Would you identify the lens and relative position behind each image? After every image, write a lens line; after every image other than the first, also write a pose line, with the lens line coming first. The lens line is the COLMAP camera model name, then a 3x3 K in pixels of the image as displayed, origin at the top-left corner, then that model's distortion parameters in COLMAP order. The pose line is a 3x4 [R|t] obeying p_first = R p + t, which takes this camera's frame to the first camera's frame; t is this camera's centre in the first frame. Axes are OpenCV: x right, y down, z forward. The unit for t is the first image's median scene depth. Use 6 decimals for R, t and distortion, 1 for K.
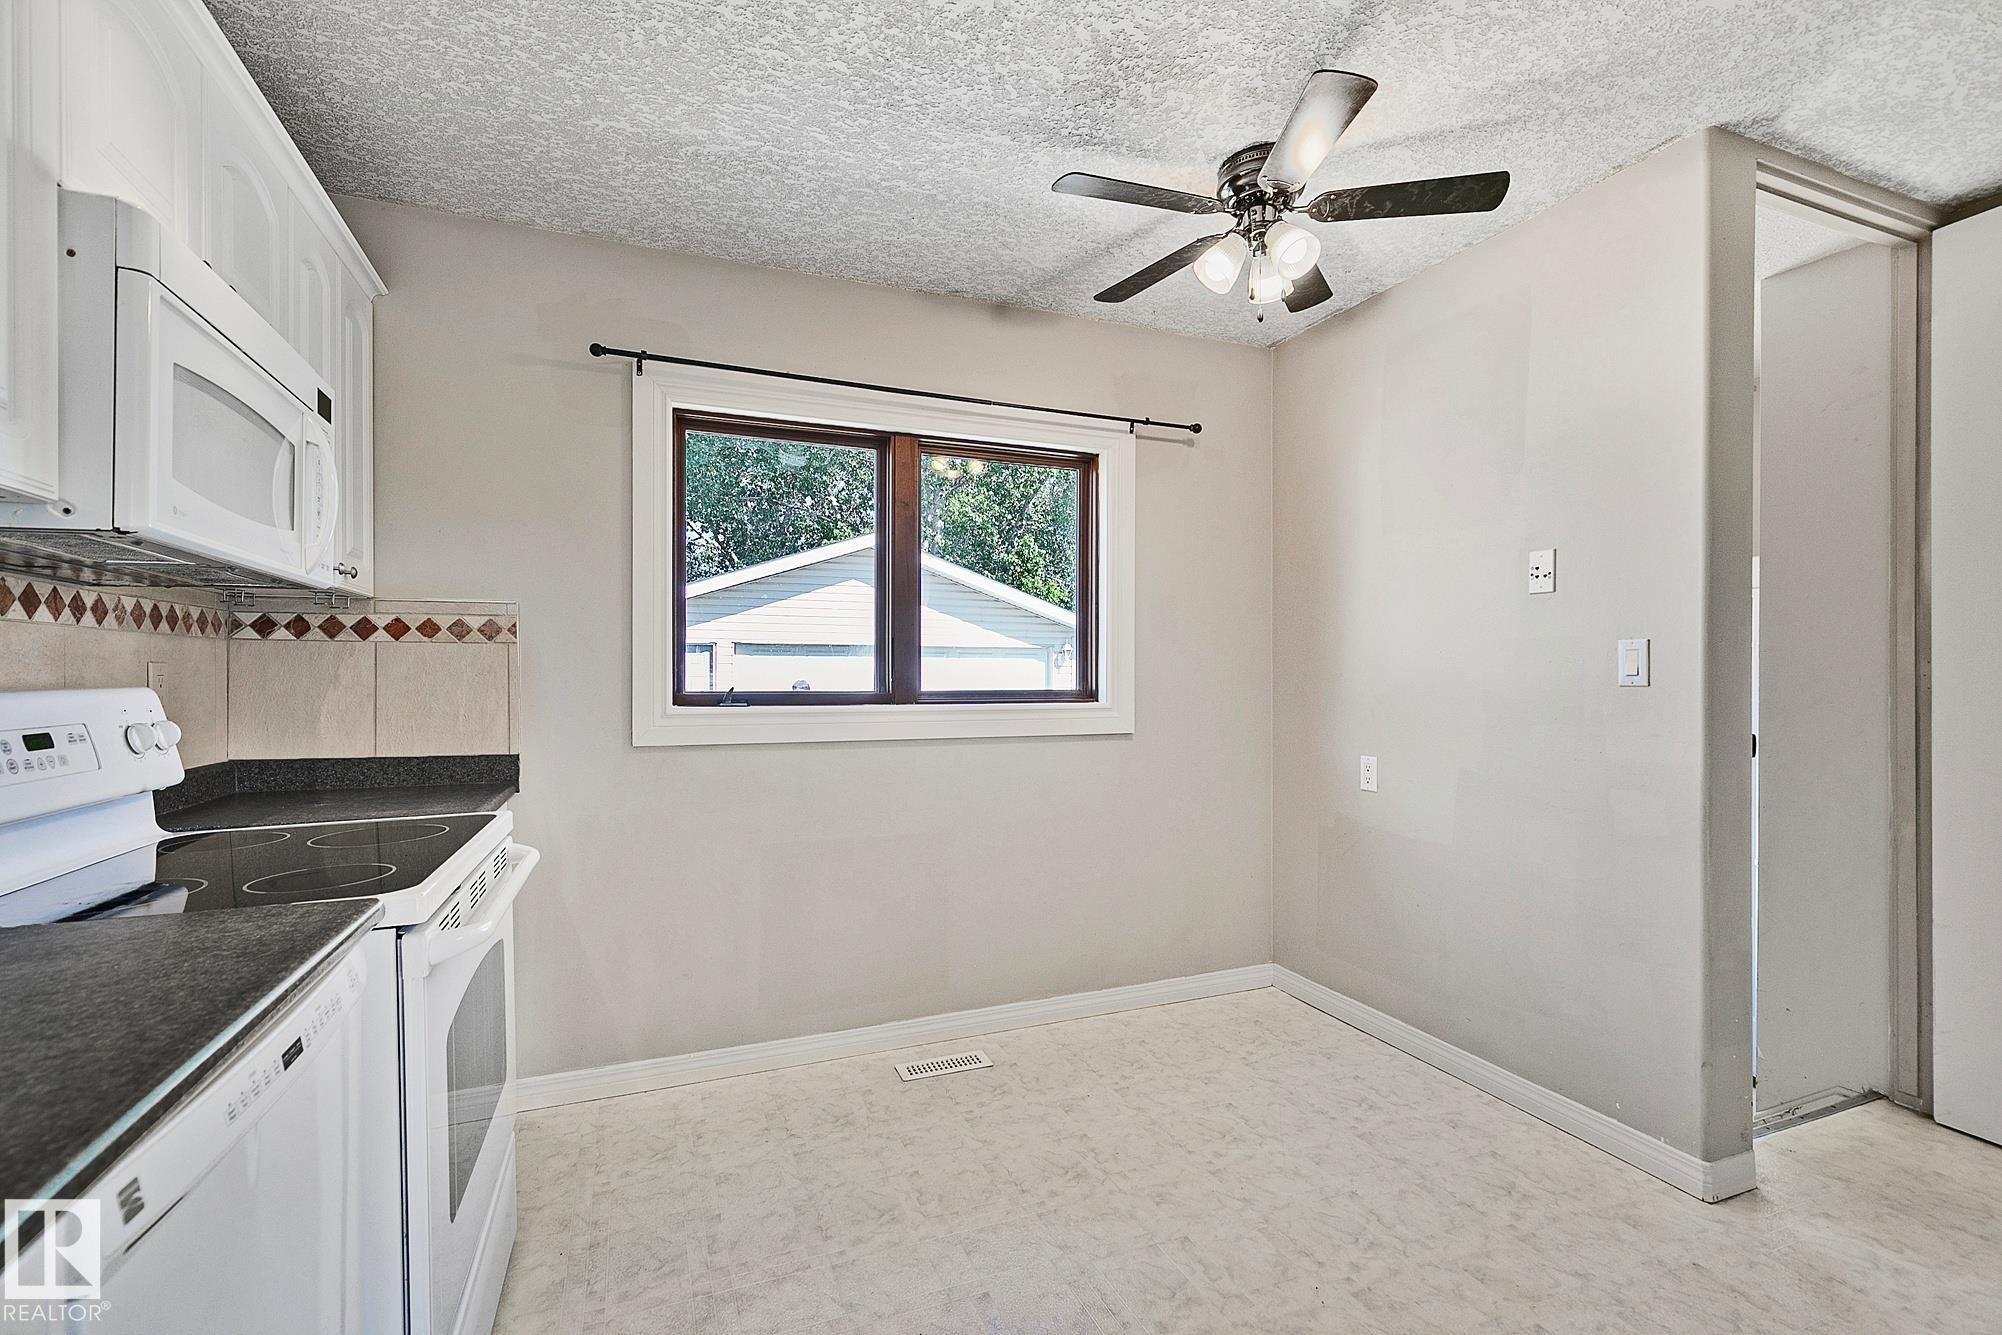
lens RADIAL K [[896.2, 0, 1001.7], [0, 896.2, 676.6], [0, 0, 1]] dist [0.010235, -0.004169]
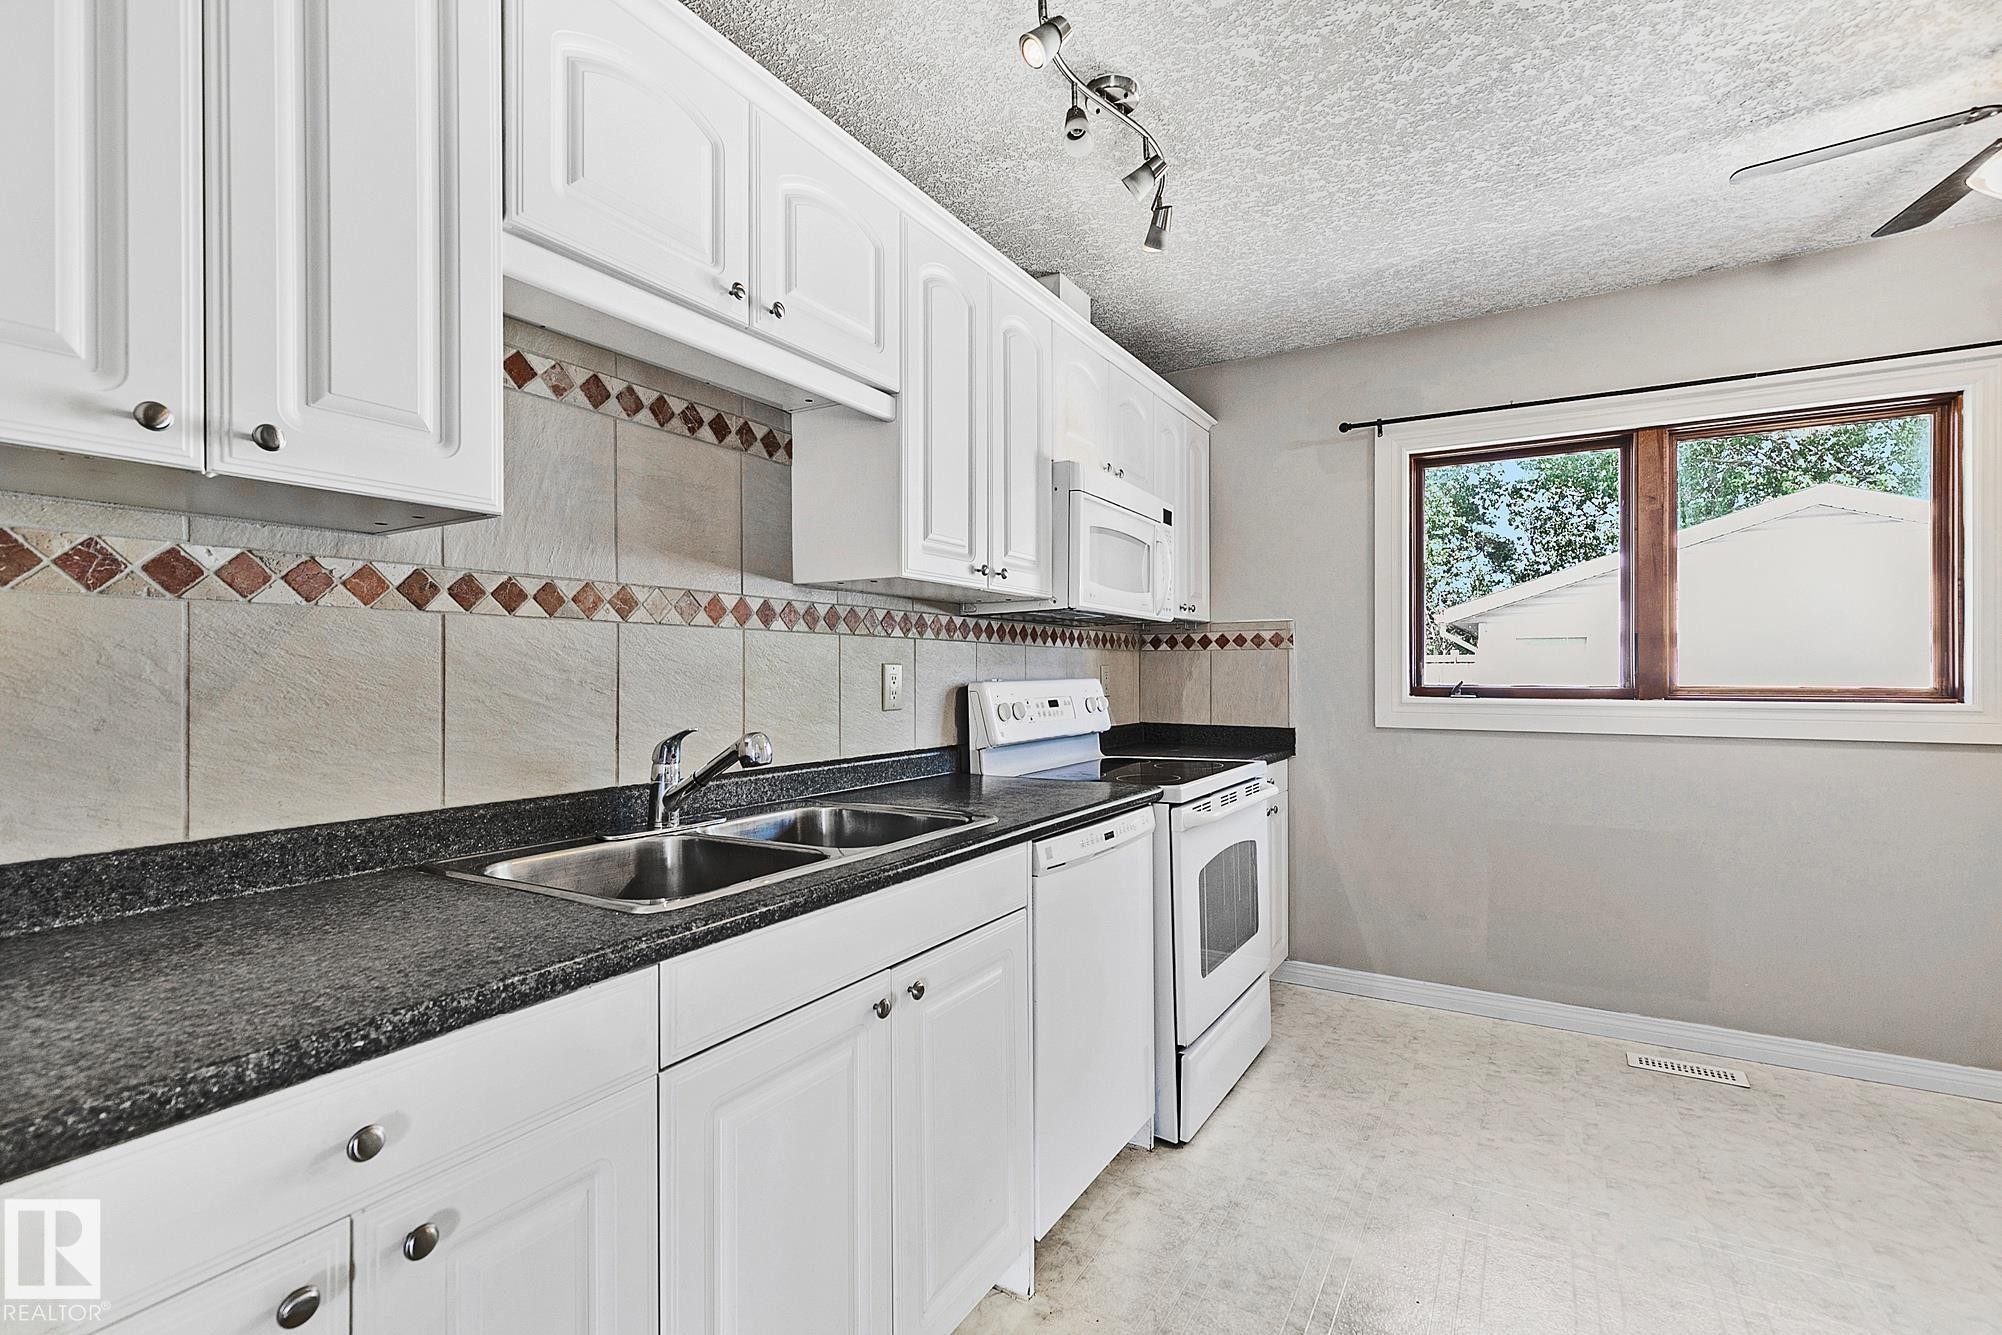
lens RADIAL K [[891.3, 0, 996.6], [0, 891.3, 671.1], [0, 0, 1]] dist [0.002169, -0.000099]
pose [[0.599378, -0.002632, -0.800462, 0.309097], [0.002523, 0.999996, -0.001399, -0.001618], [0.800462, -0.001181, 0.599382, -0.214446]]
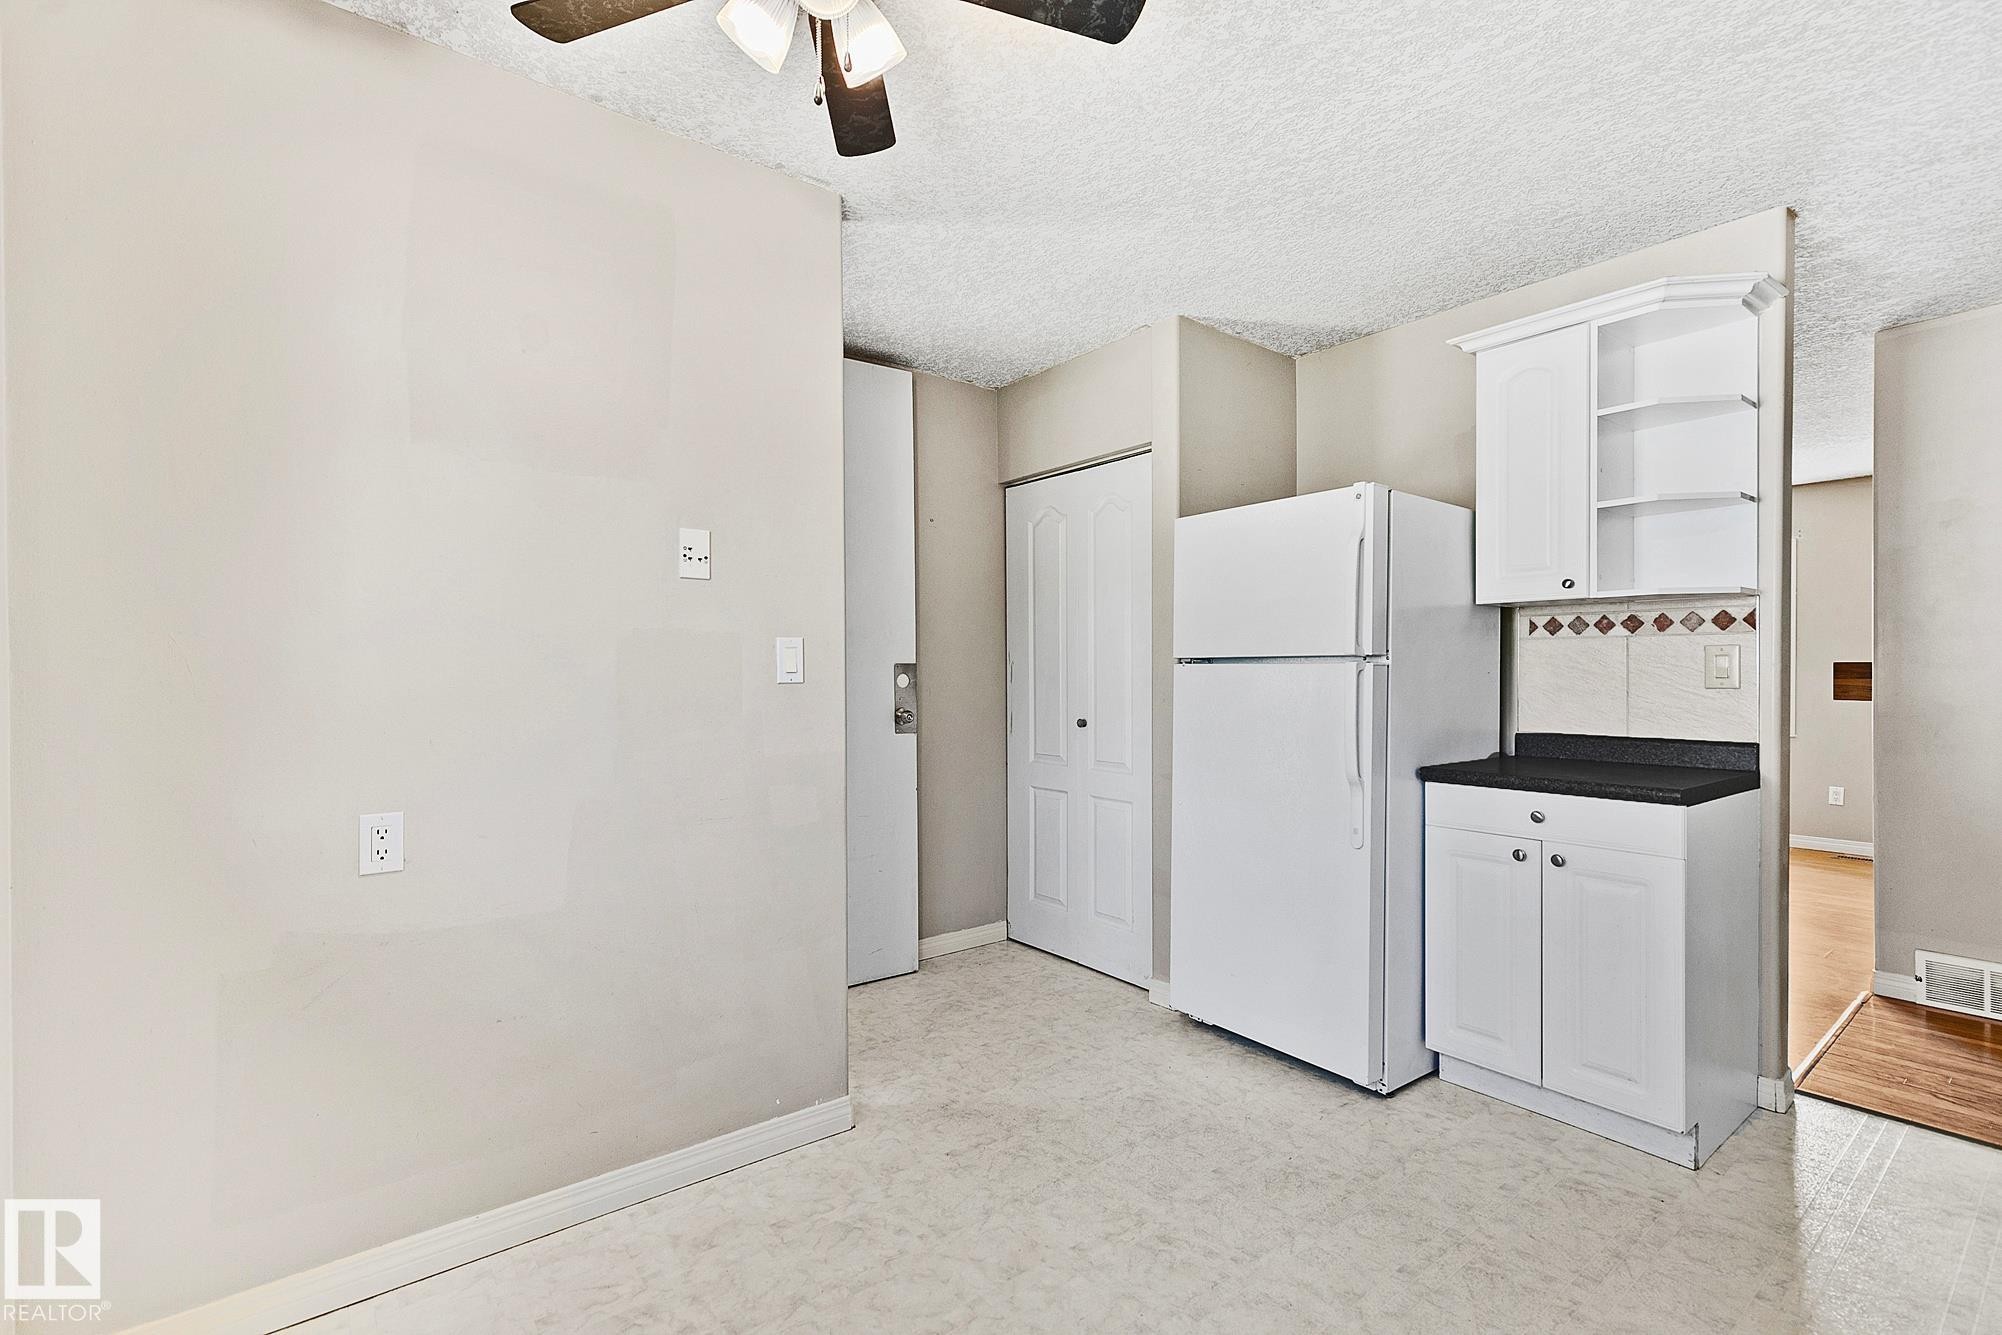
lens RADIAL K [[891.3, 0, 996.6], [0, 891.3, 671.1], [0, 0, 1]] dist [0.002169, -0.000099]
pose [[-0.279932, 0.004014, 0.960012, -0.314033], [0.002709, 0.999991, -0.003391, 0.000841], [-0.960016, 0.001652, -0.279940, 0.967407]]
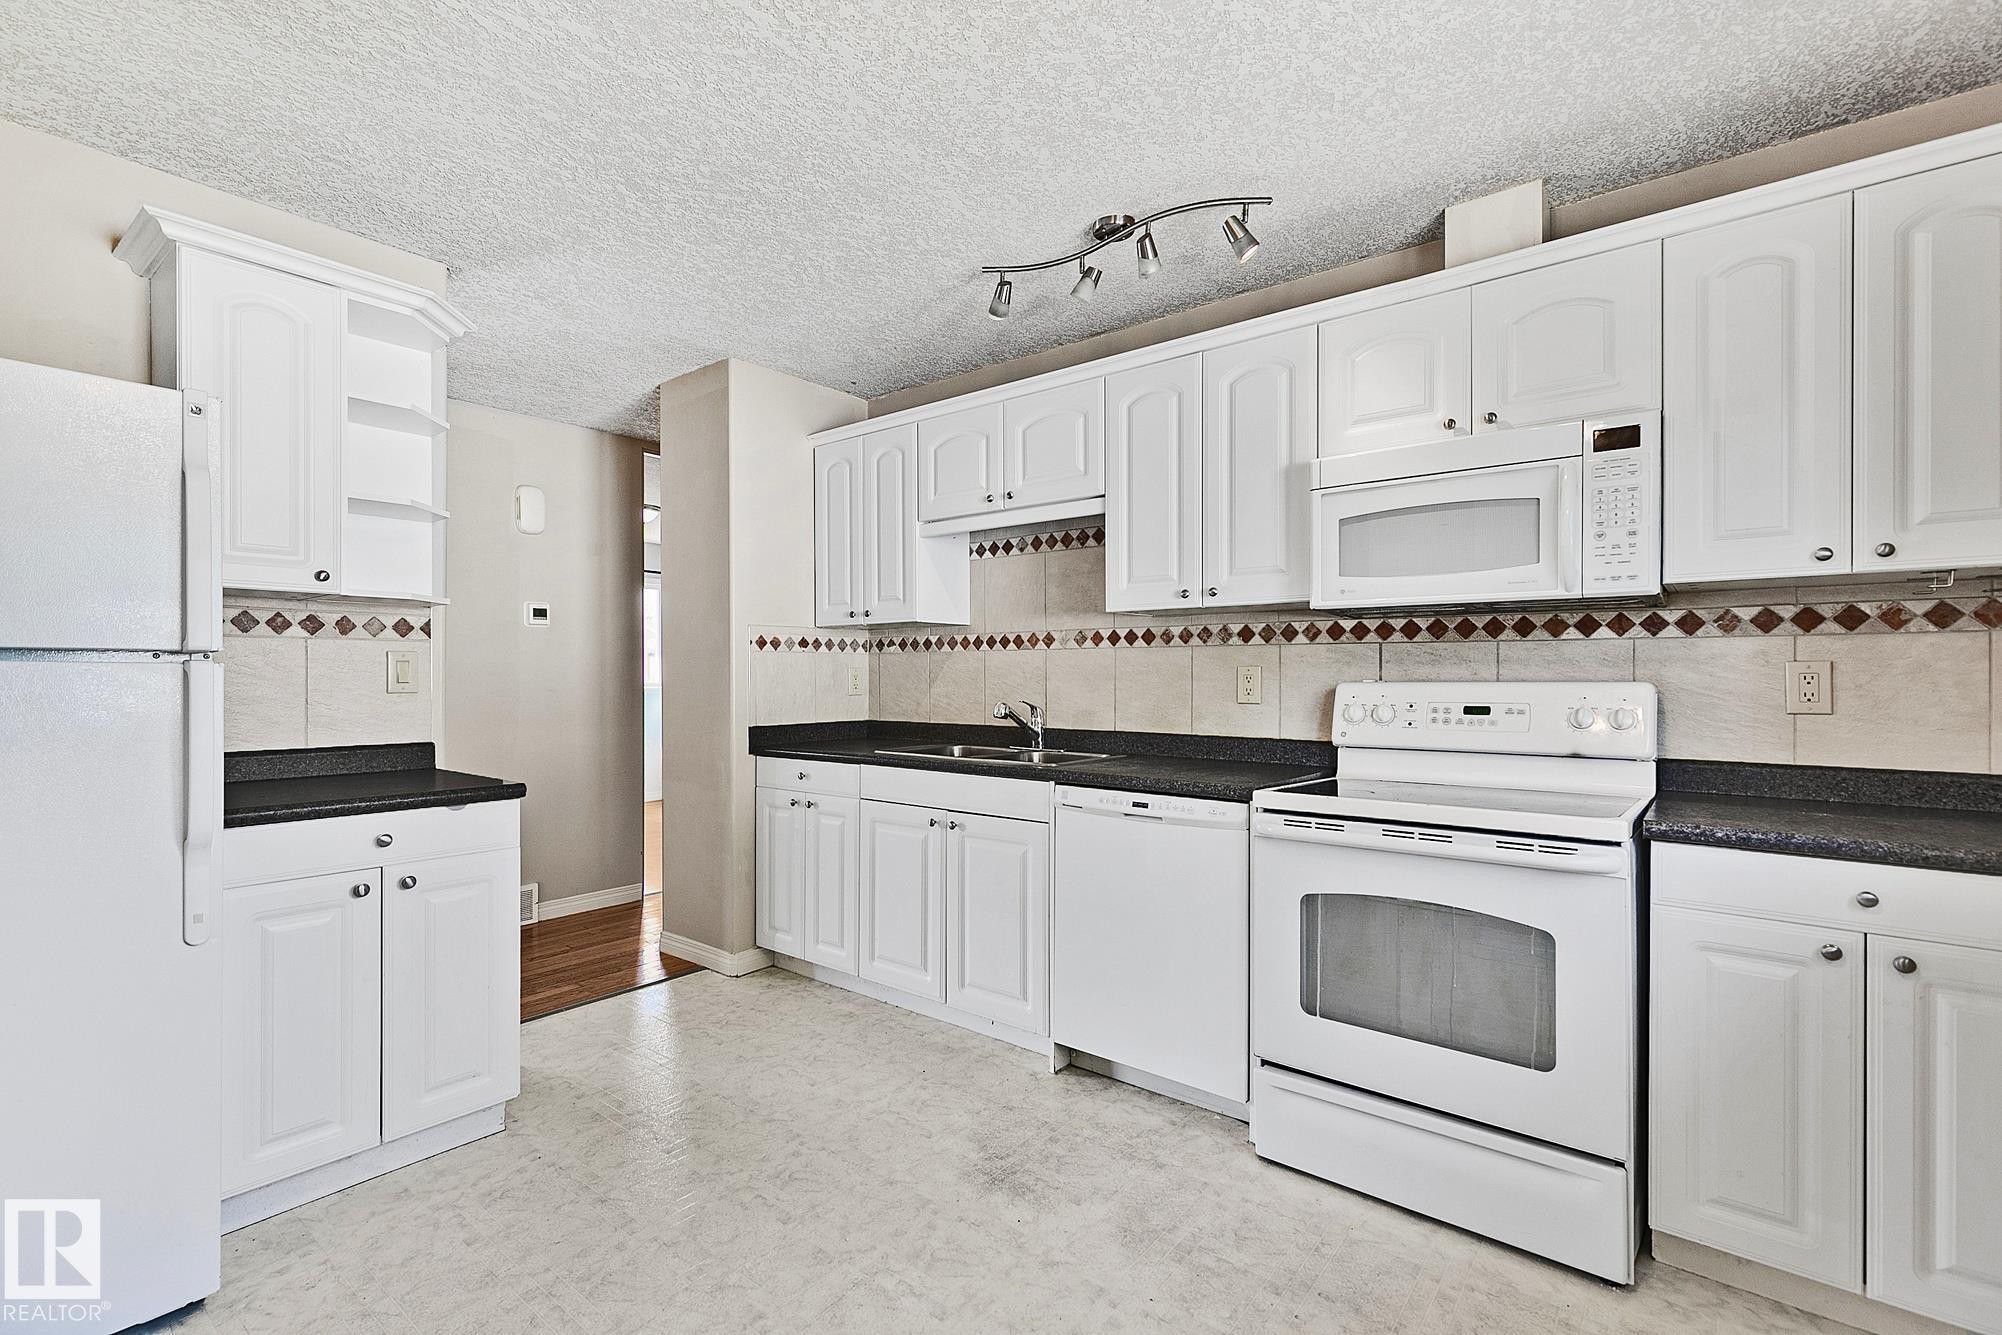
lens RADIAL K [[891.3, 0, 996.6], [0, 891.3, 671.1], [0, 0, 1]] dist [0.002169, -0.000099]
pose [[-0.870466, 0.000277, -0.492229, 0.361311], [0.001918, 0.999994, -0.002828, -0.002222], [0.492225, -0.003406, -0.870461, 1.171301]]
